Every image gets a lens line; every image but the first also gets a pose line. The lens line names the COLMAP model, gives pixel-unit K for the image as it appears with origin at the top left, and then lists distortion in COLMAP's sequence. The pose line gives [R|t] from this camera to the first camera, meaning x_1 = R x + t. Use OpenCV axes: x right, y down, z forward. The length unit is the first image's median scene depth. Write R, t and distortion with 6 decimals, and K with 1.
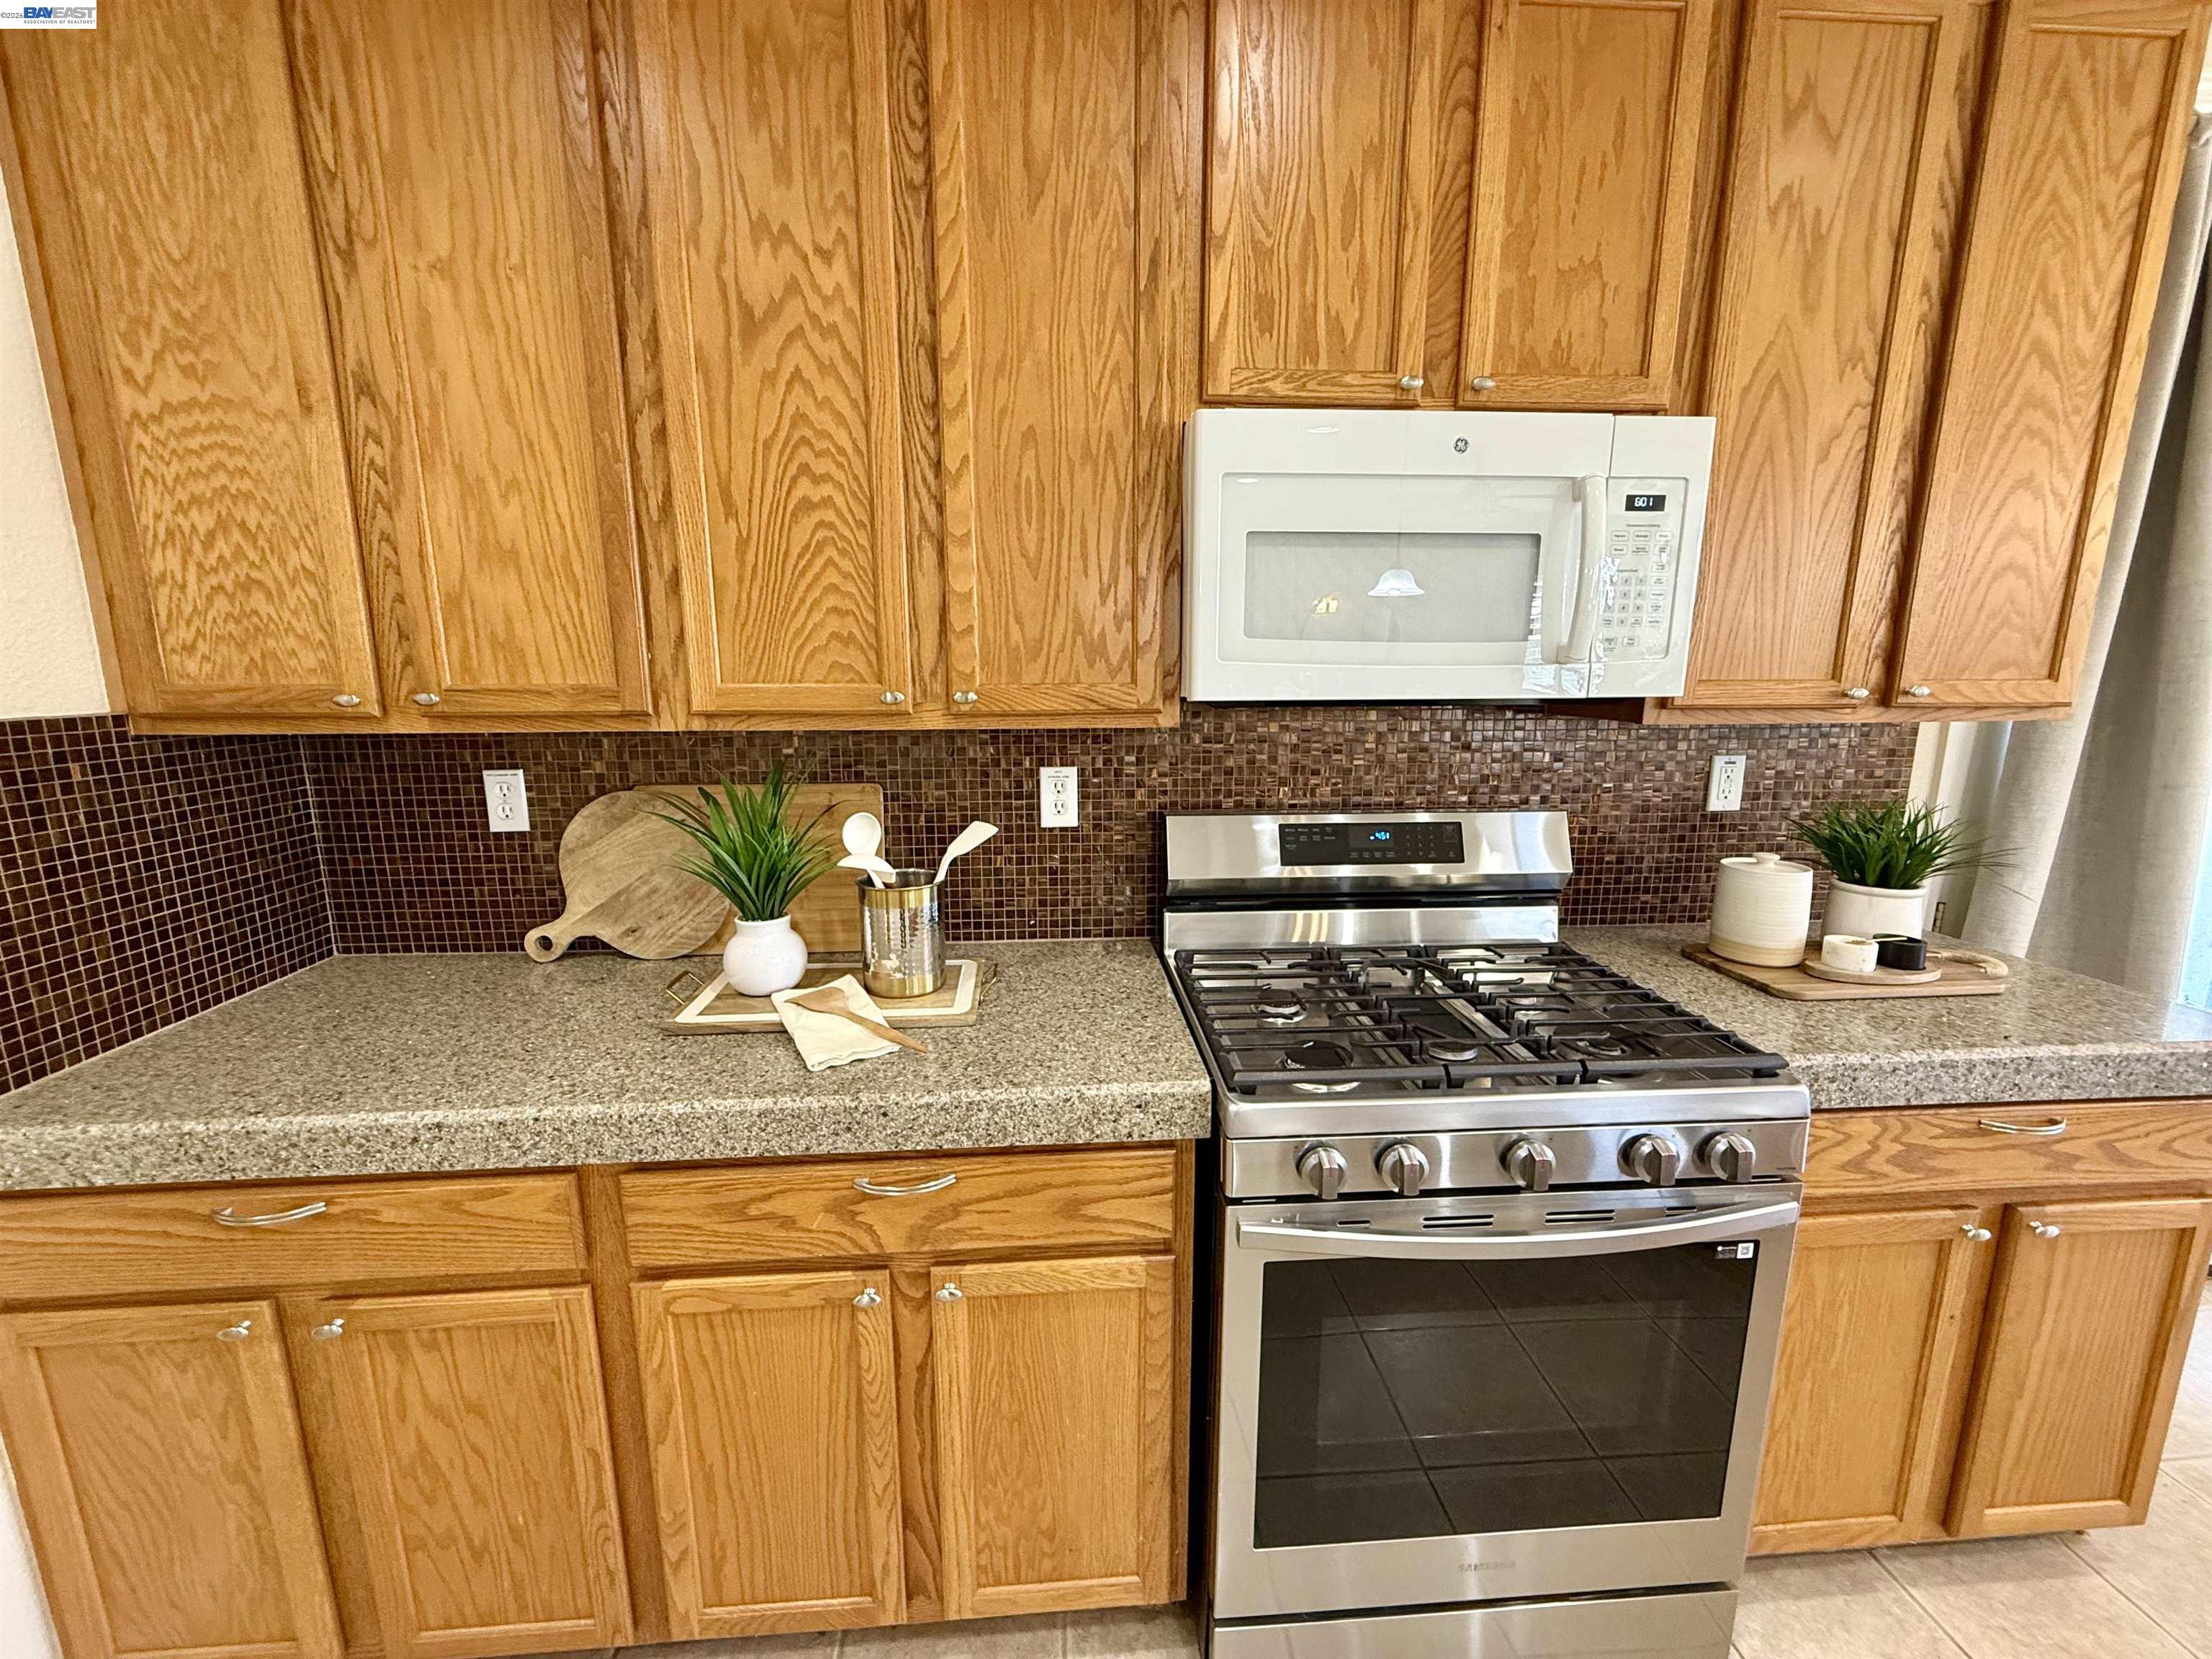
lens RADIAL K [[880.1, 0, 1104.7], [0, 880.1, 830.8], [0, 0, 1]] dist [0.000313, -0.000033]
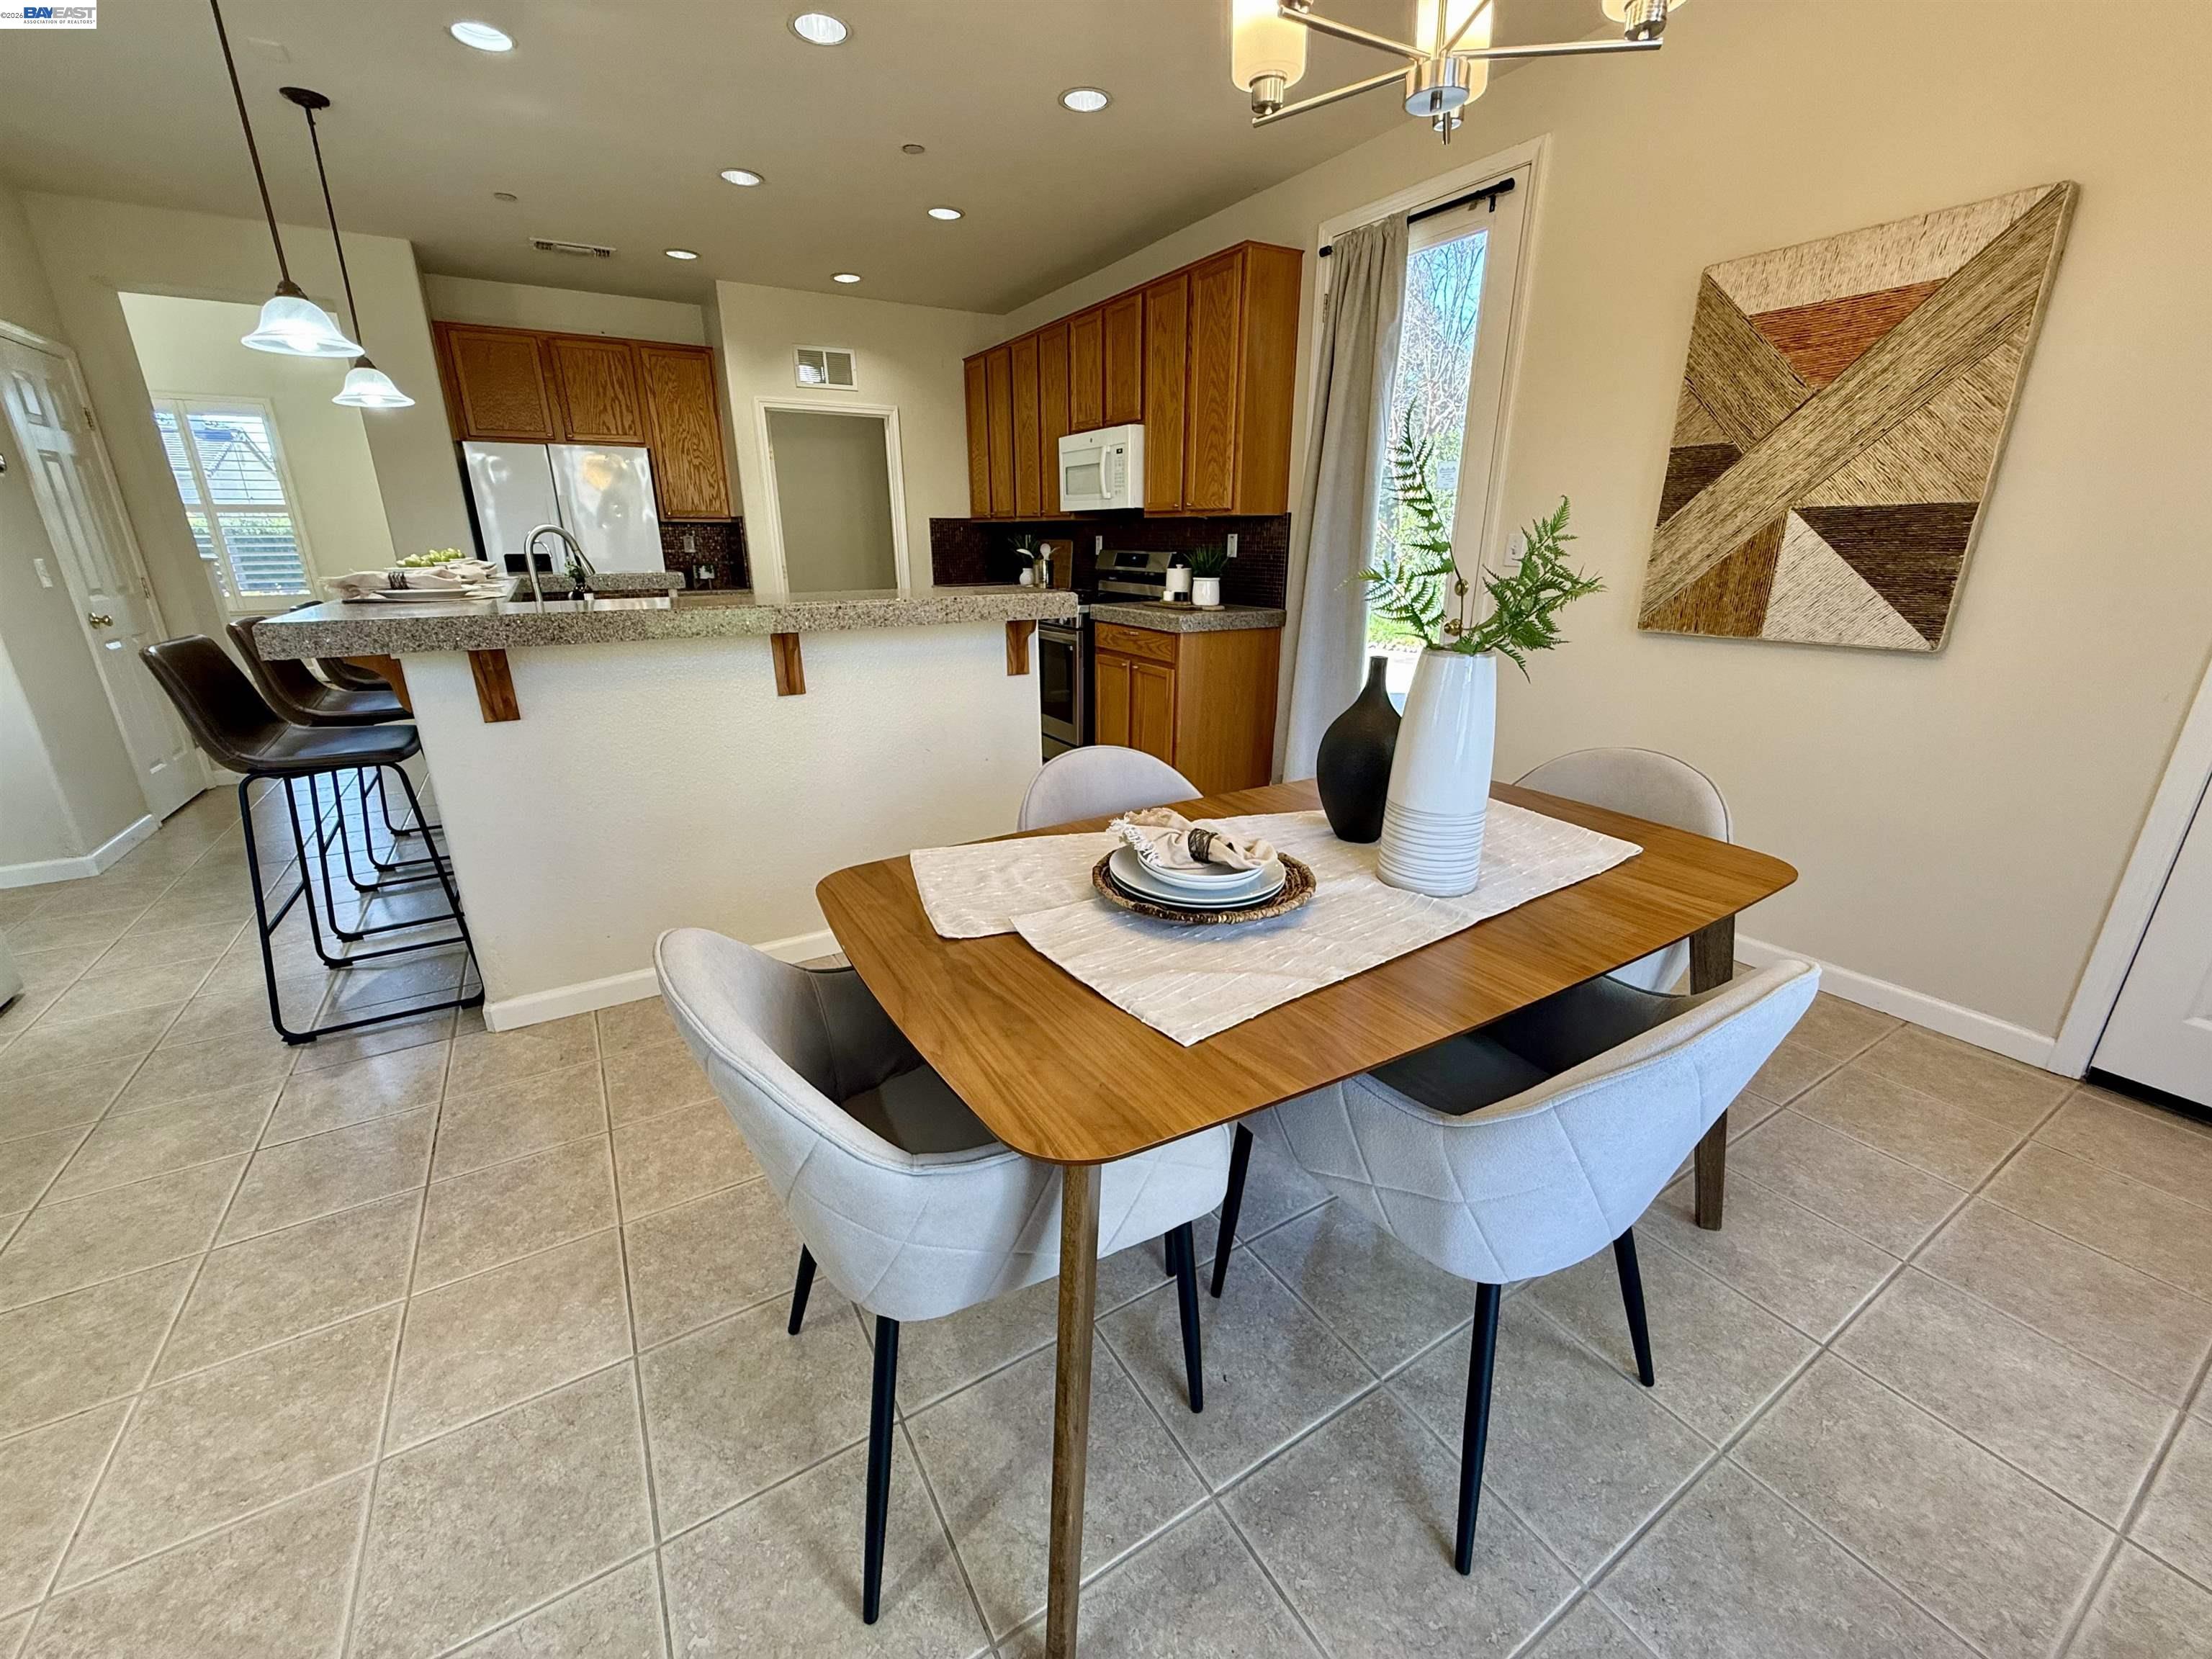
lens RADIAL K [[880.0, 0, 1101.4], [0, 880.0, 830.0], [0, 0, 1]] dist [0.000871, 0.000627]
pose [[0.451525, 0.286044, -0.845165, 4.035339], [-0.161728, 0.957767, 0.237752, 0.262580], [0.877479, 0.029336, 0.478717, -0.727077]]
